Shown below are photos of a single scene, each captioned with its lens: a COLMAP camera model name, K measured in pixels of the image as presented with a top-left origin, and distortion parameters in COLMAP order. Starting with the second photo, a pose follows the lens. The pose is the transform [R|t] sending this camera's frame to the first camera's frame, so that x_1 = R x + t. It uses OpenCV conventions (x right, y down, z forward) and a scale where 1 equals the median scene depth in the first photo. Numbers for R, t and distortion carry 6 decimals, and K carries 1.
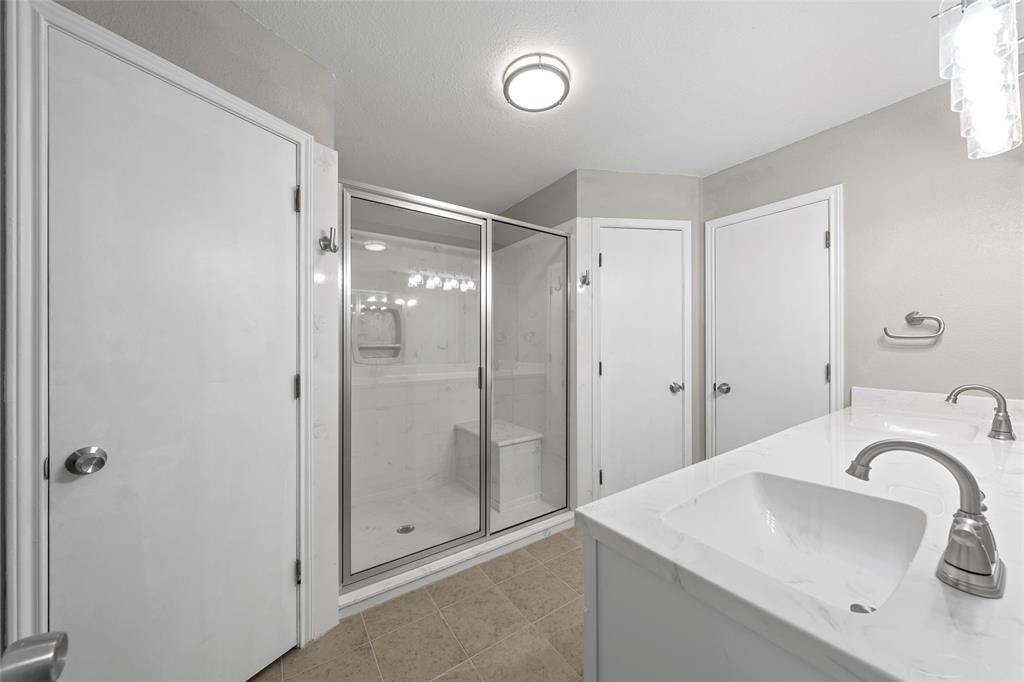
lens RADIAL K [[358.3, 0, 512.0], [0, 358.3, 341.0], [0, 0, 1]] dist [-0.001089, -0.000068]
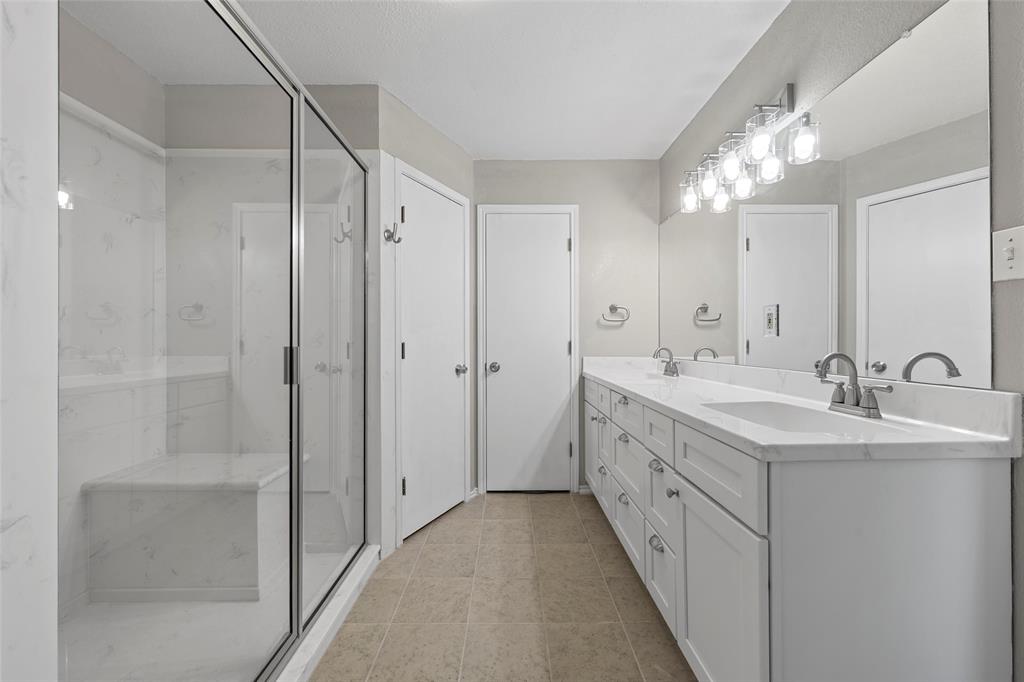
lens RADIAL K [[405.4, 0, 512.0], [0, 405.4, 341.0], [0, 0, 1]] dist [0.001197, -0.000095]
pose [[0.544095, 0.001612, 0.839022, -0.380767], [-0.004514, 0.999989, 0.001005, 0.053348], [-0.839011, -0.004334, 0.544097, 0.306205]]
